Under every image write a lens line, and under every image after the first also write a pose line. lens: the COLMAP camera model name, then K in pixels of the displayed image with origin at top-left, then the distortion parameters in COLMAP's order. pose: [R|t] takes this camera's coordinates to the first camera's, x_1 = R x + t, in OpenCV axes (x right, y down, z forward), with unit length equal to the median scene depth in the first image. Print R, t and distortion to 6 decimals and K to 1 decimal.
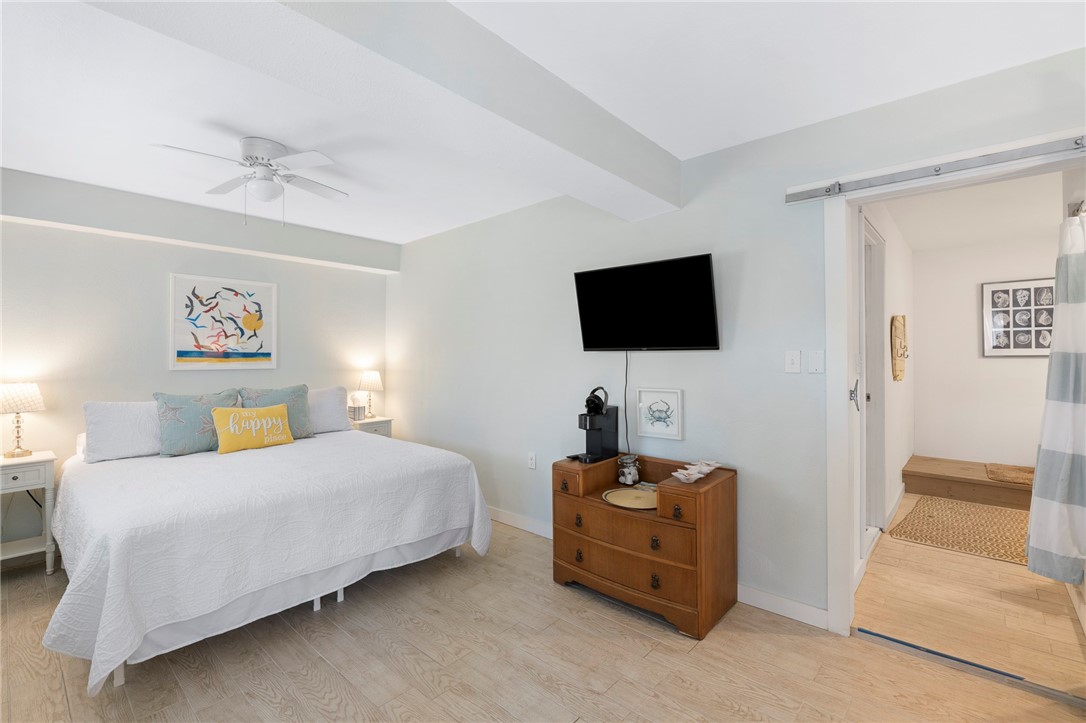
lens RADIAL K [[482.4, 0, 553.2], [0, 482.4, 357.0], [0, 0, 1]] dist [-0.000418, -0.000206]
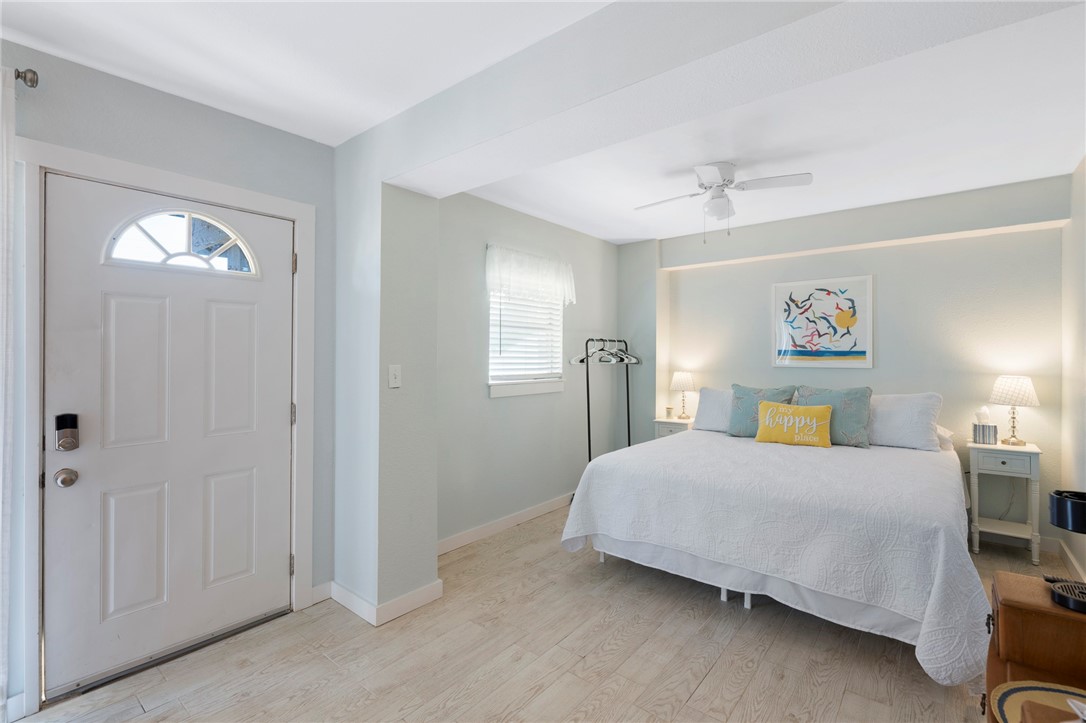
lens RADIAL K [[487.4, 0, 543.0], [0, 487.4, 361.5], [0, 0, 1]] dist [-0.001745, -0.000352]
pose [[0.035779, 0.014128, -0.999260, 0.396421], [0.001394, 0.999898, 0.014186, -0.003293], [0.999359, -0.001900, 0.035755, 0.425042]]
